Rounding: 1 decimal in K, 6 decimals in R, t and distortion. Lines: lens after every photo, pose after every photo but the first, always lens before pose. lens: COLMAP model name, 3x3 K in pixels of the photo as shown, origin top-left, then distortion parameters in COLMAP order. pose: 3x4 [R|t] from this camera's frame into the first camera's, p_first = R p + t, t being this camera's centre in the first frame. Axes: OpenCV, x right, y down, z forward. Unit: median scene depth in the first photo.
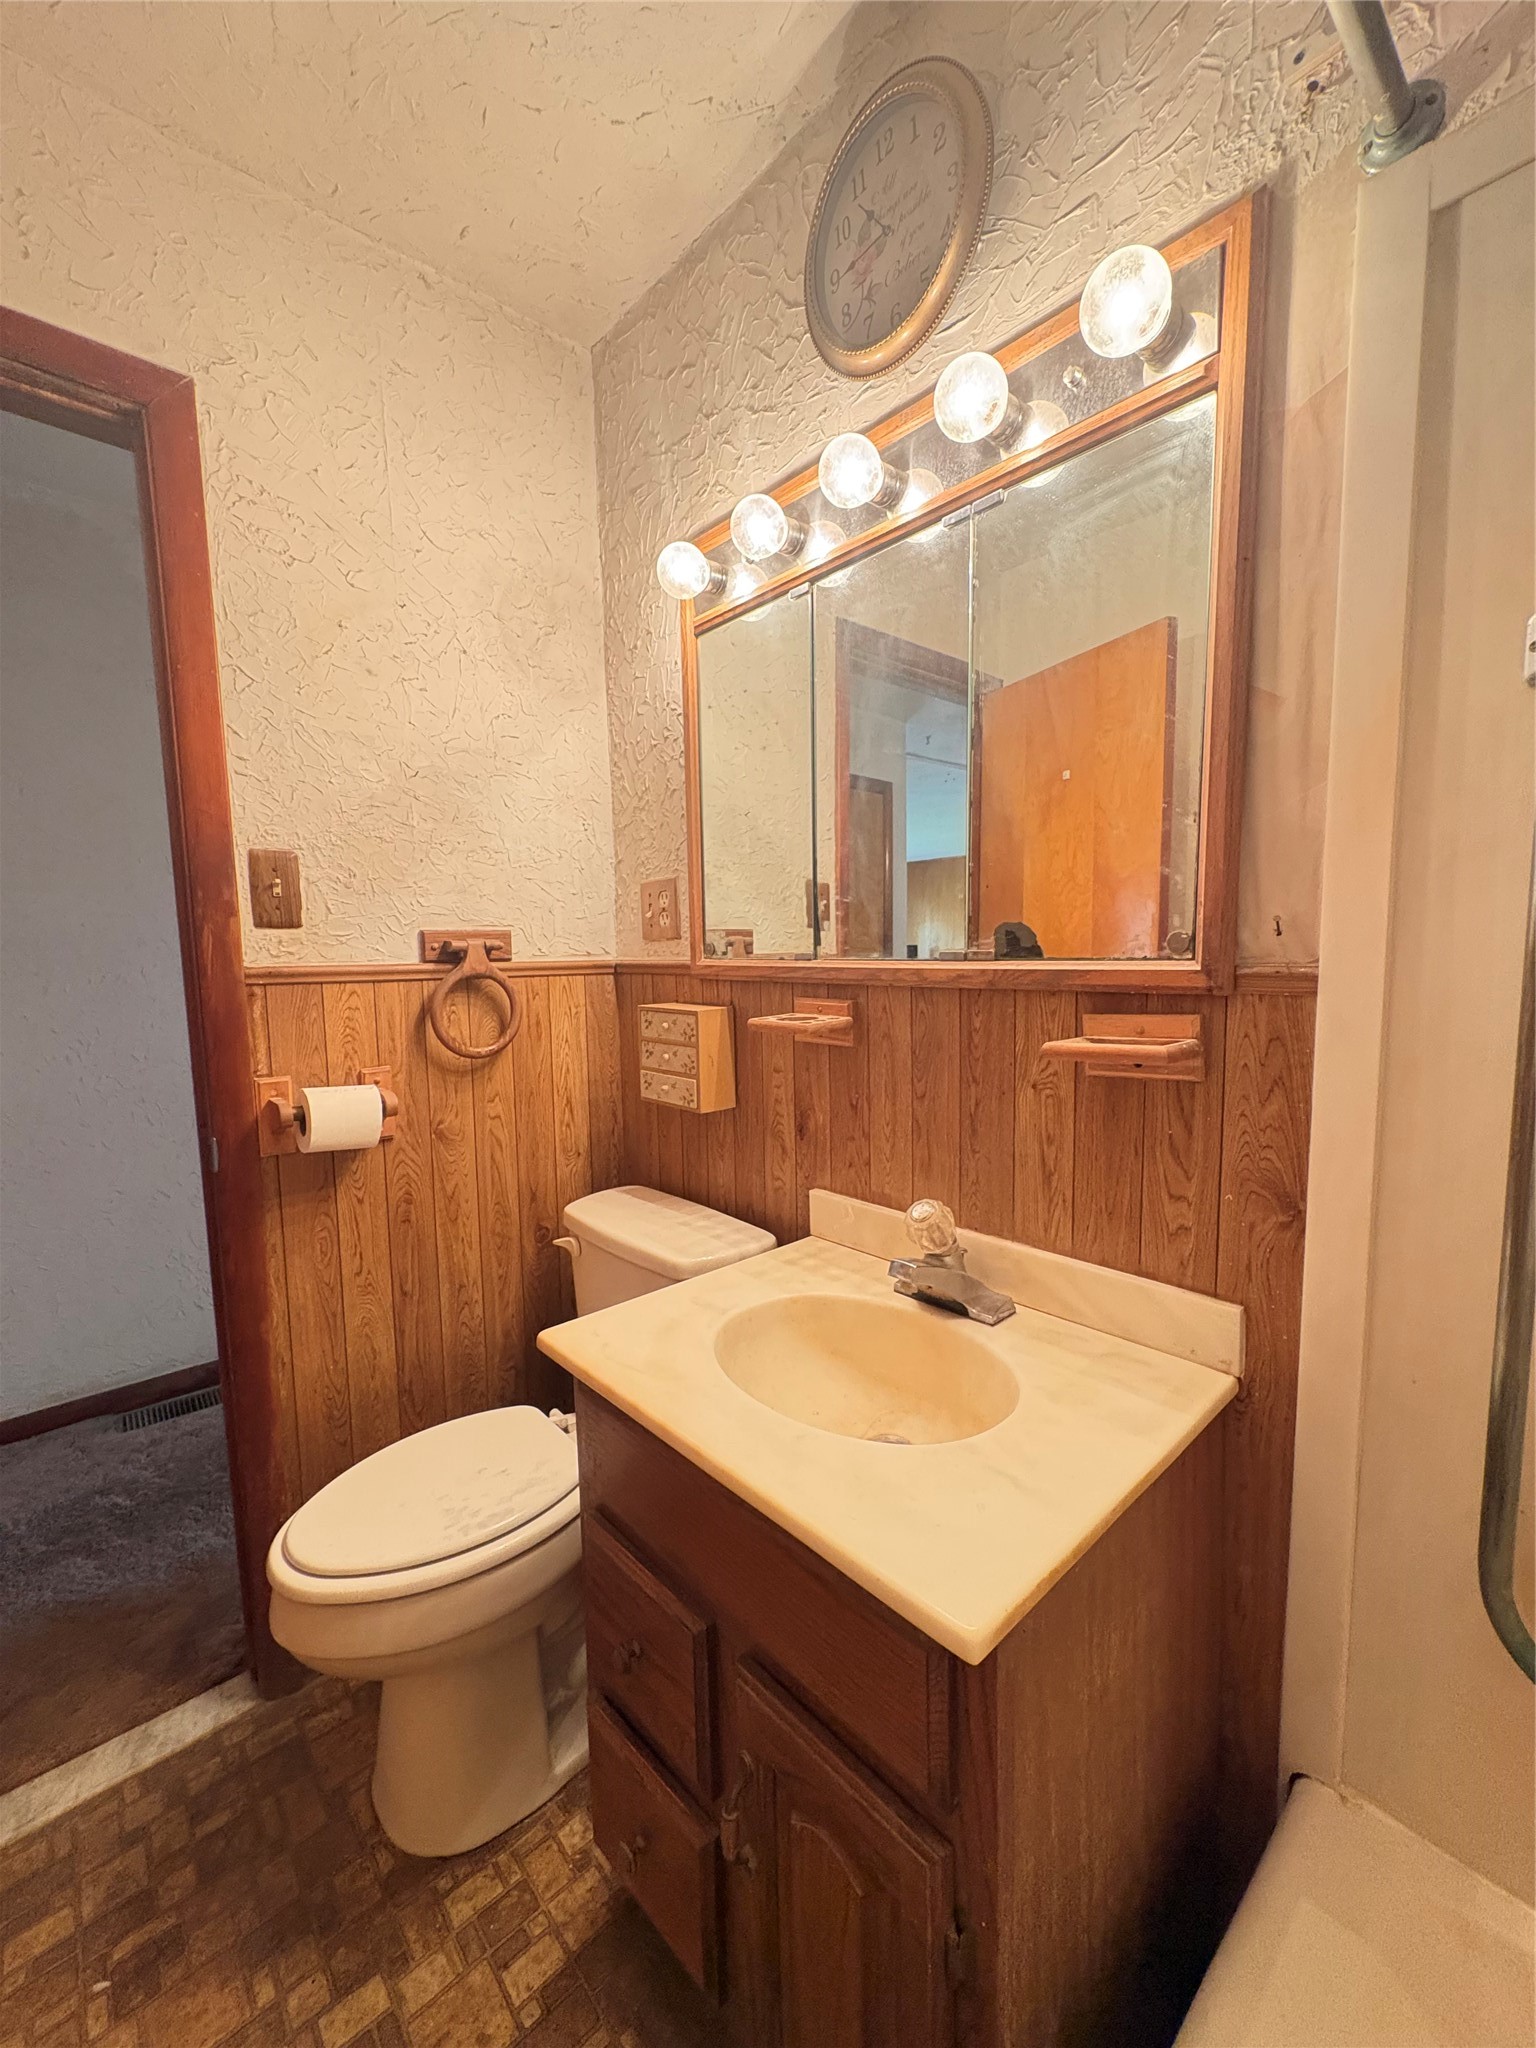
lens RADIAL K [[843.1, 0, 779.6], [0, 843.1, 1020.9], [0, 0, 1]] dist [0.001074, 0.000381]
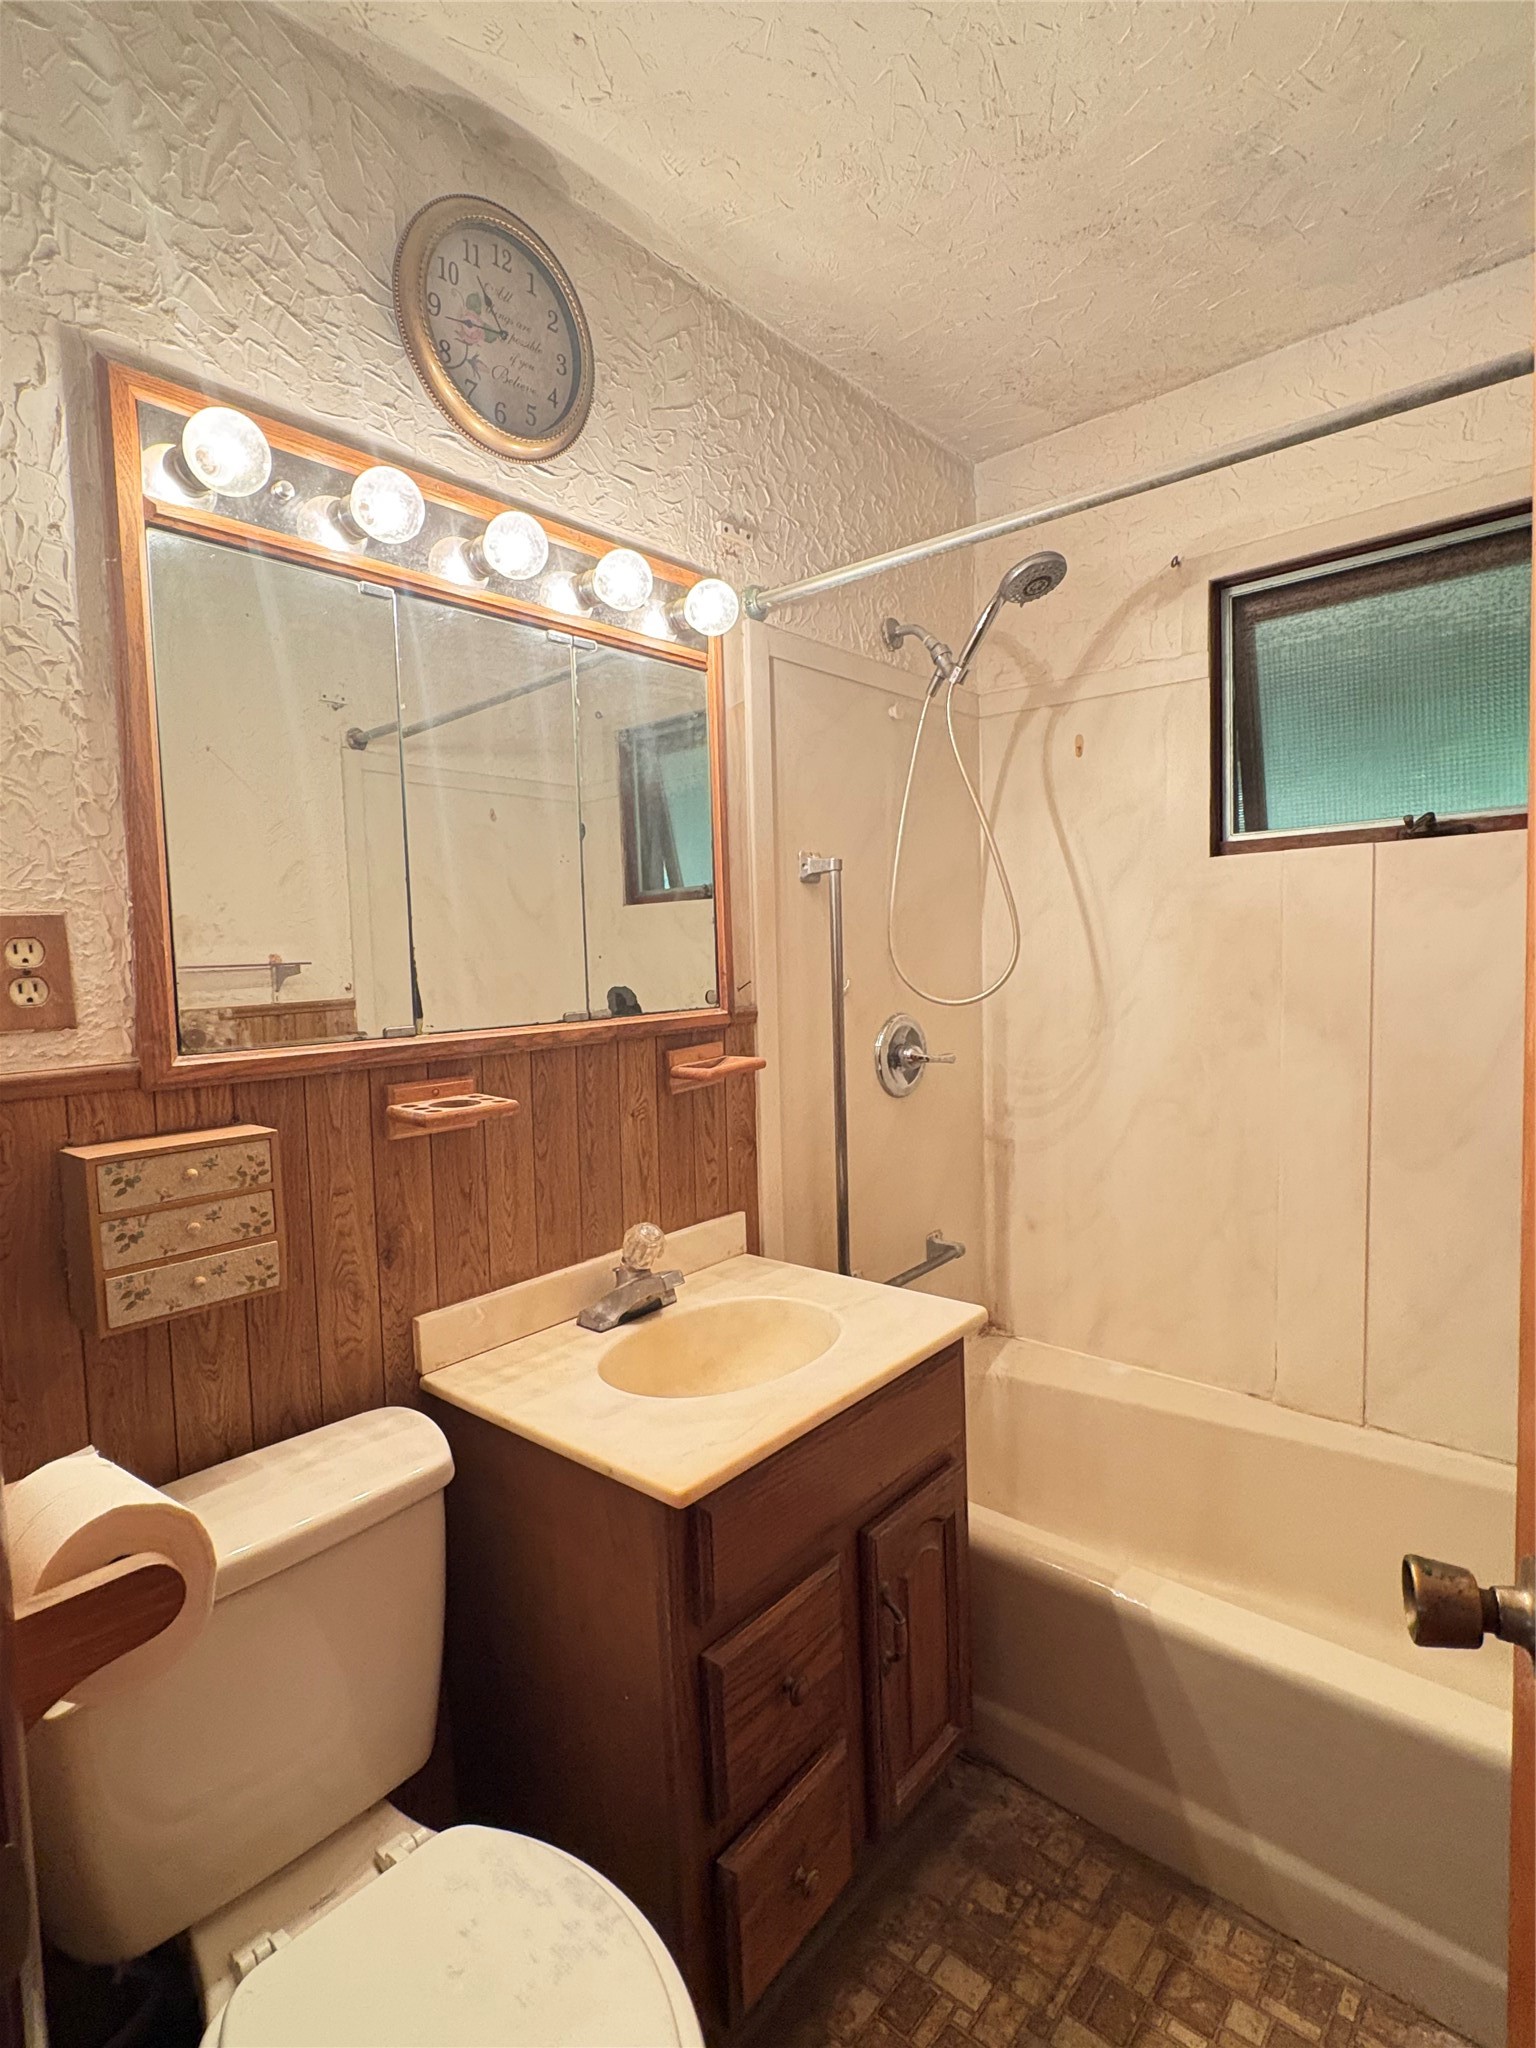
lens RADIAL K [[1036.0, 0, 768.0], [0, 1036.0, 1024.0], [0, 0, 1]] dist [0.002029, 0.000459]
pose [[-0.132634, -0.043482, 0.990211, -1.076287], [0.126631, 0.990107, 0.060439, -0.107686], [-0.983043, 0.133408, -0.125816, 0.834089]]
